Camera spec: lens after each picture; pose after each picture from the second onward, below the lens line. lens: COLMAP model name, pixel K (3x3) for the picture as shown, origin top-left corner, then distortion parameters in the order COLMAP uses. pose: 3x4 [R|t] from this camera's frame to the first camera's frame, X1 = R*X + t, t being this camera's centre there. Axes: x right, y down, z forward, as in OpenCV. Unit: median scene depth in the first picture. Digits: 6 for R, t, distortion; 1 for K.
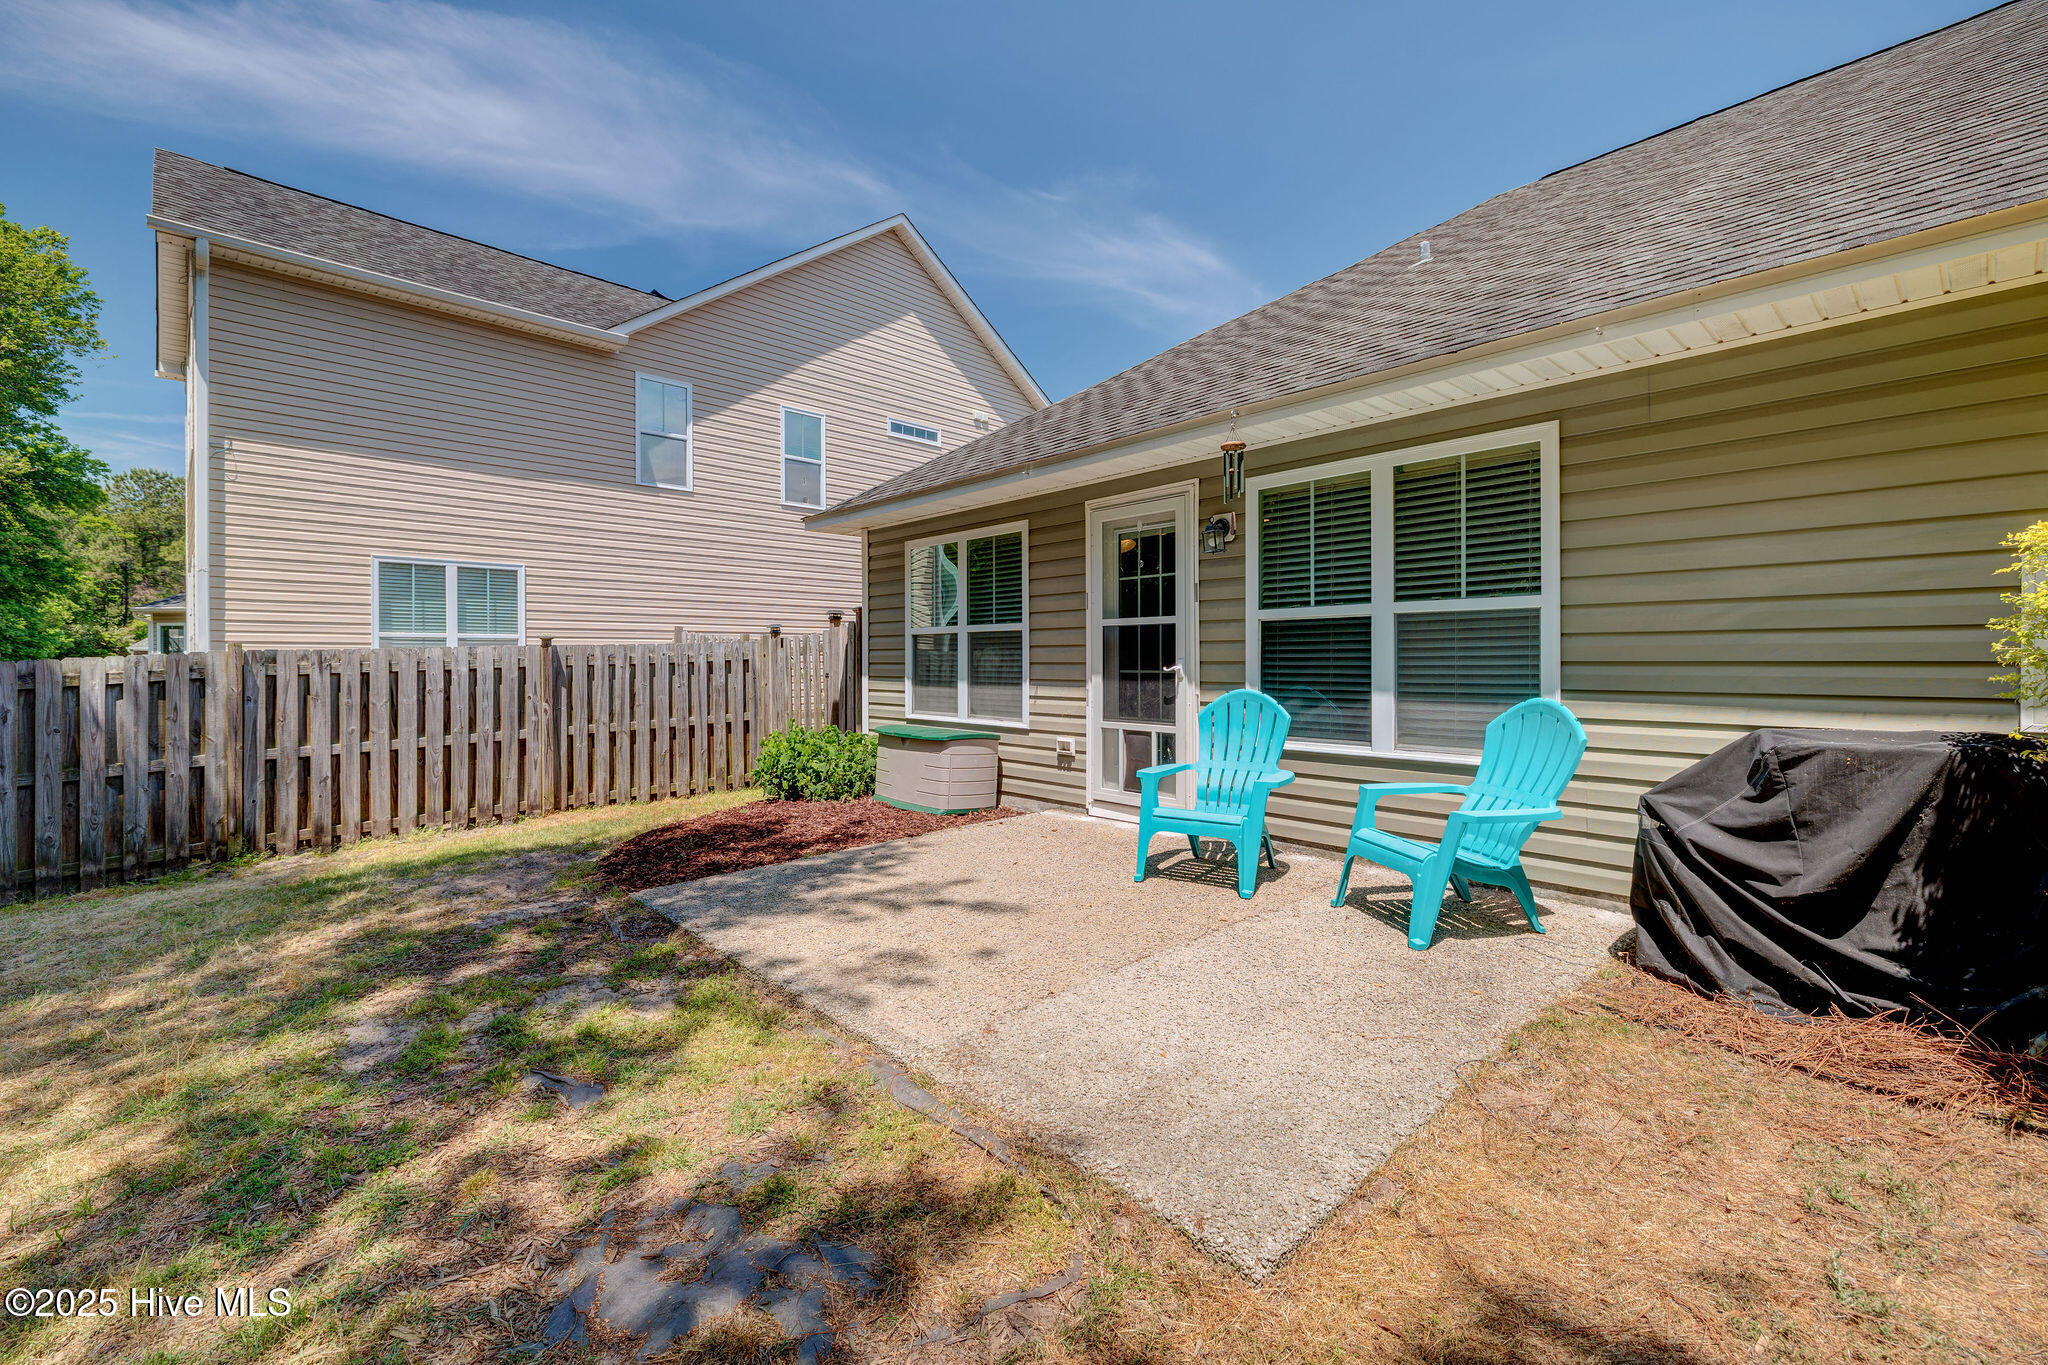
lens RADIAL K [[852.6, 0, 988.4], [0, 852.6, 662.4], [0, 0, 1]] dist [-0.002267, -0.000124]
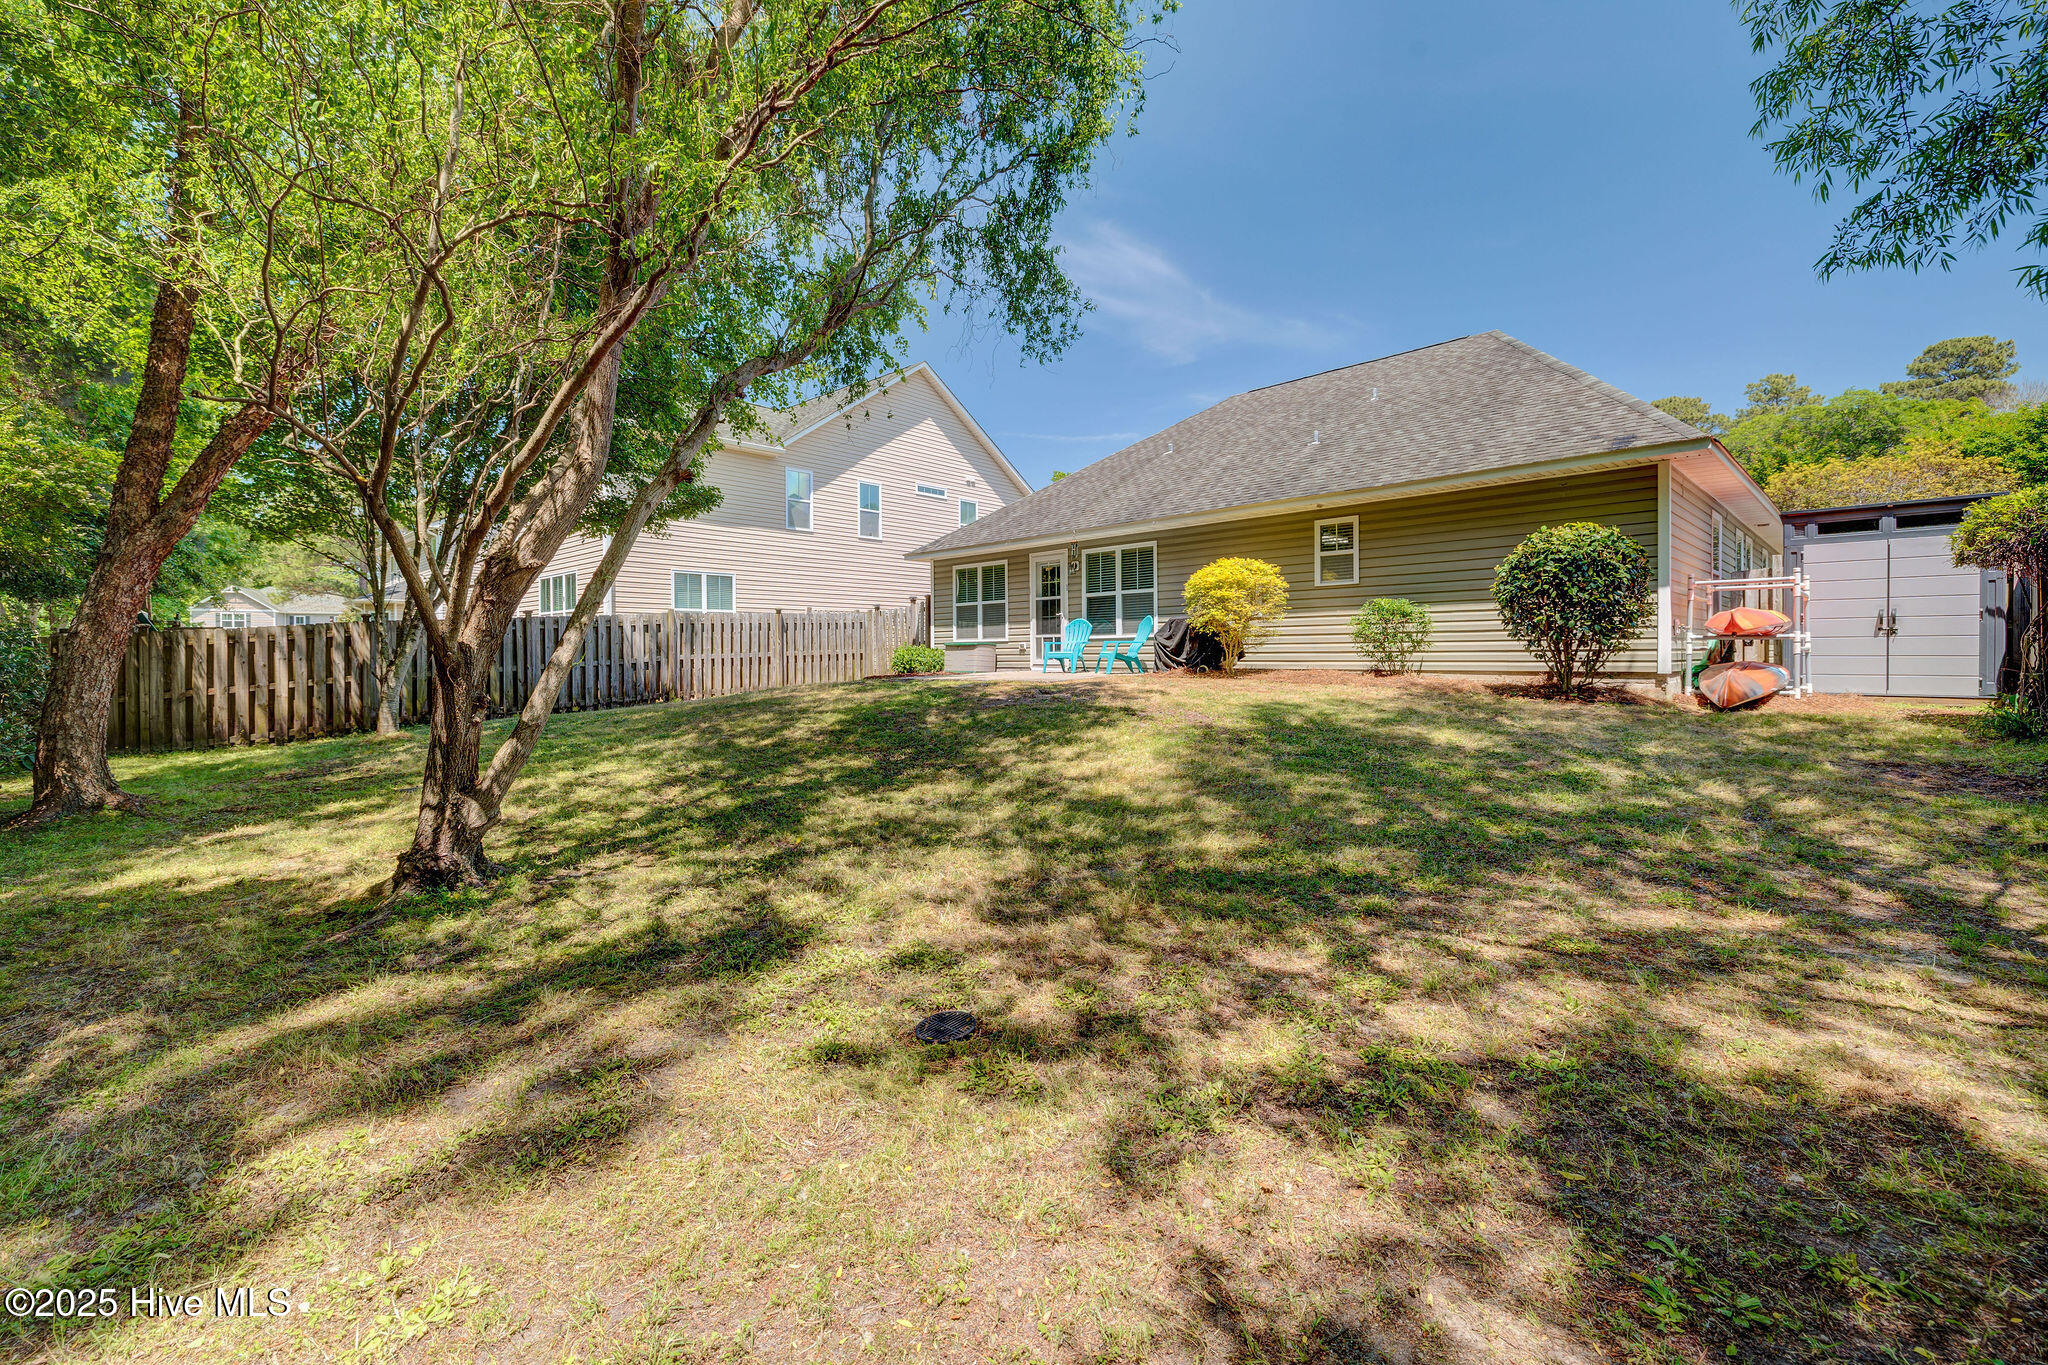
lens RADIAL K [[852.6, 0, 988.4], [0, 852.6, 662.4], [0, 0, 1]] dist [-0.002267, -0.000124]
pose [[0.998828, -0.002658, 0.048317, -0.152077], [0.002503, 0.999992, 0.003270, 0.150056], [-0.048326, -0.003146, 0.998827, -1.746812]]
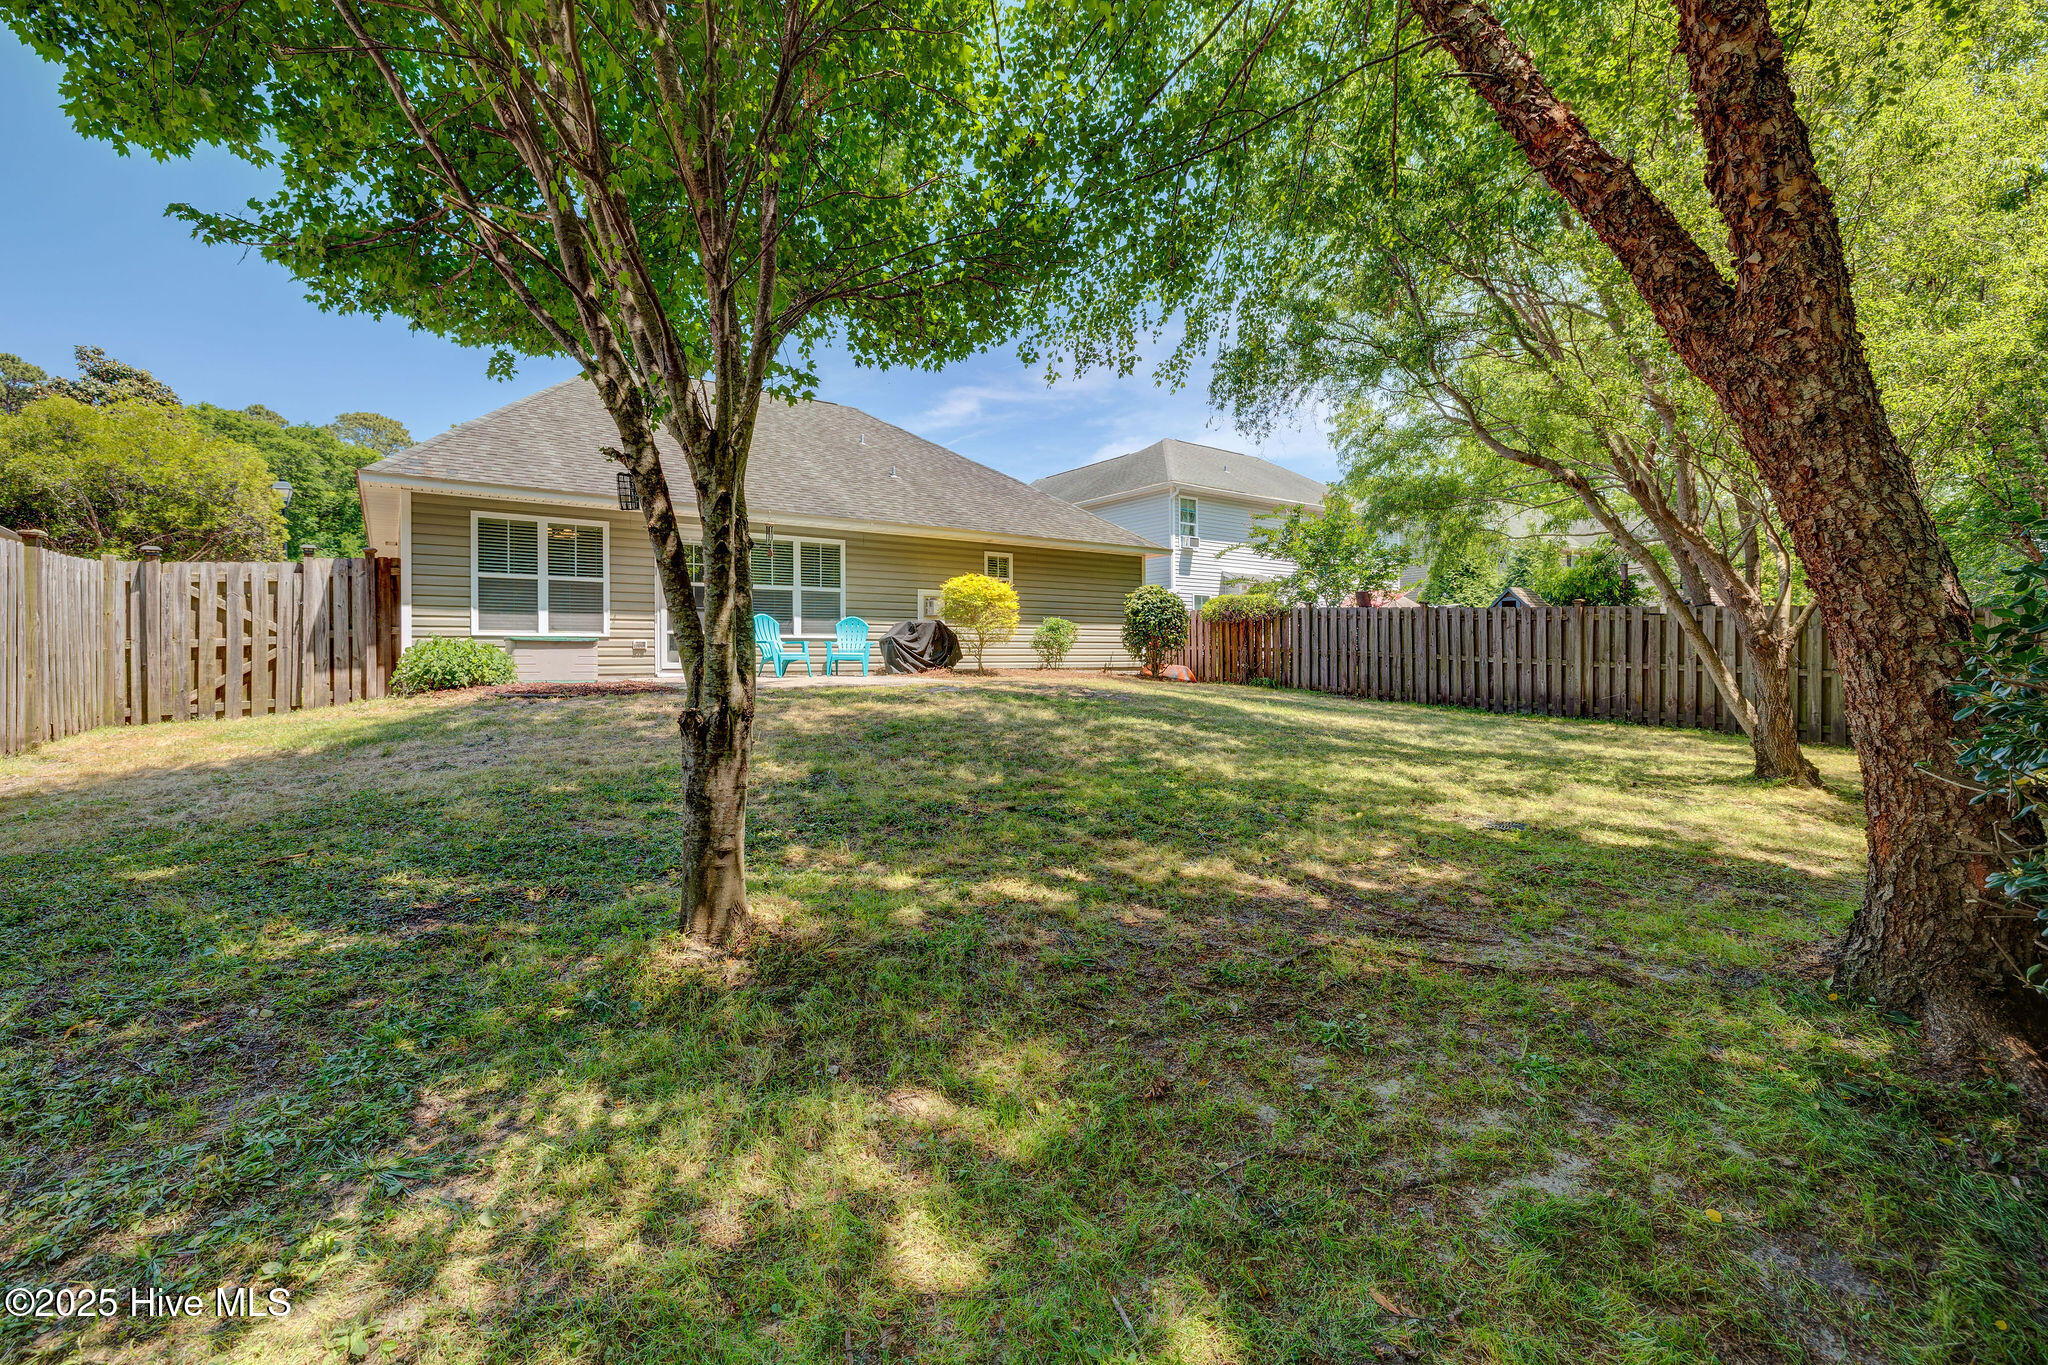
lens RADIAL K [[869.1, 0, 1025.3], [0, 869.1, 651.7], [0, 0, 1]] dist [0.013617, -0.000291]
pose [[0.069795, 0.004102, 0.997553, -1.958759], [0.006066, 0.999971, -0.004536, 0.137950], [-0.997543, 0.006367, 0.069768, -0.005846]]
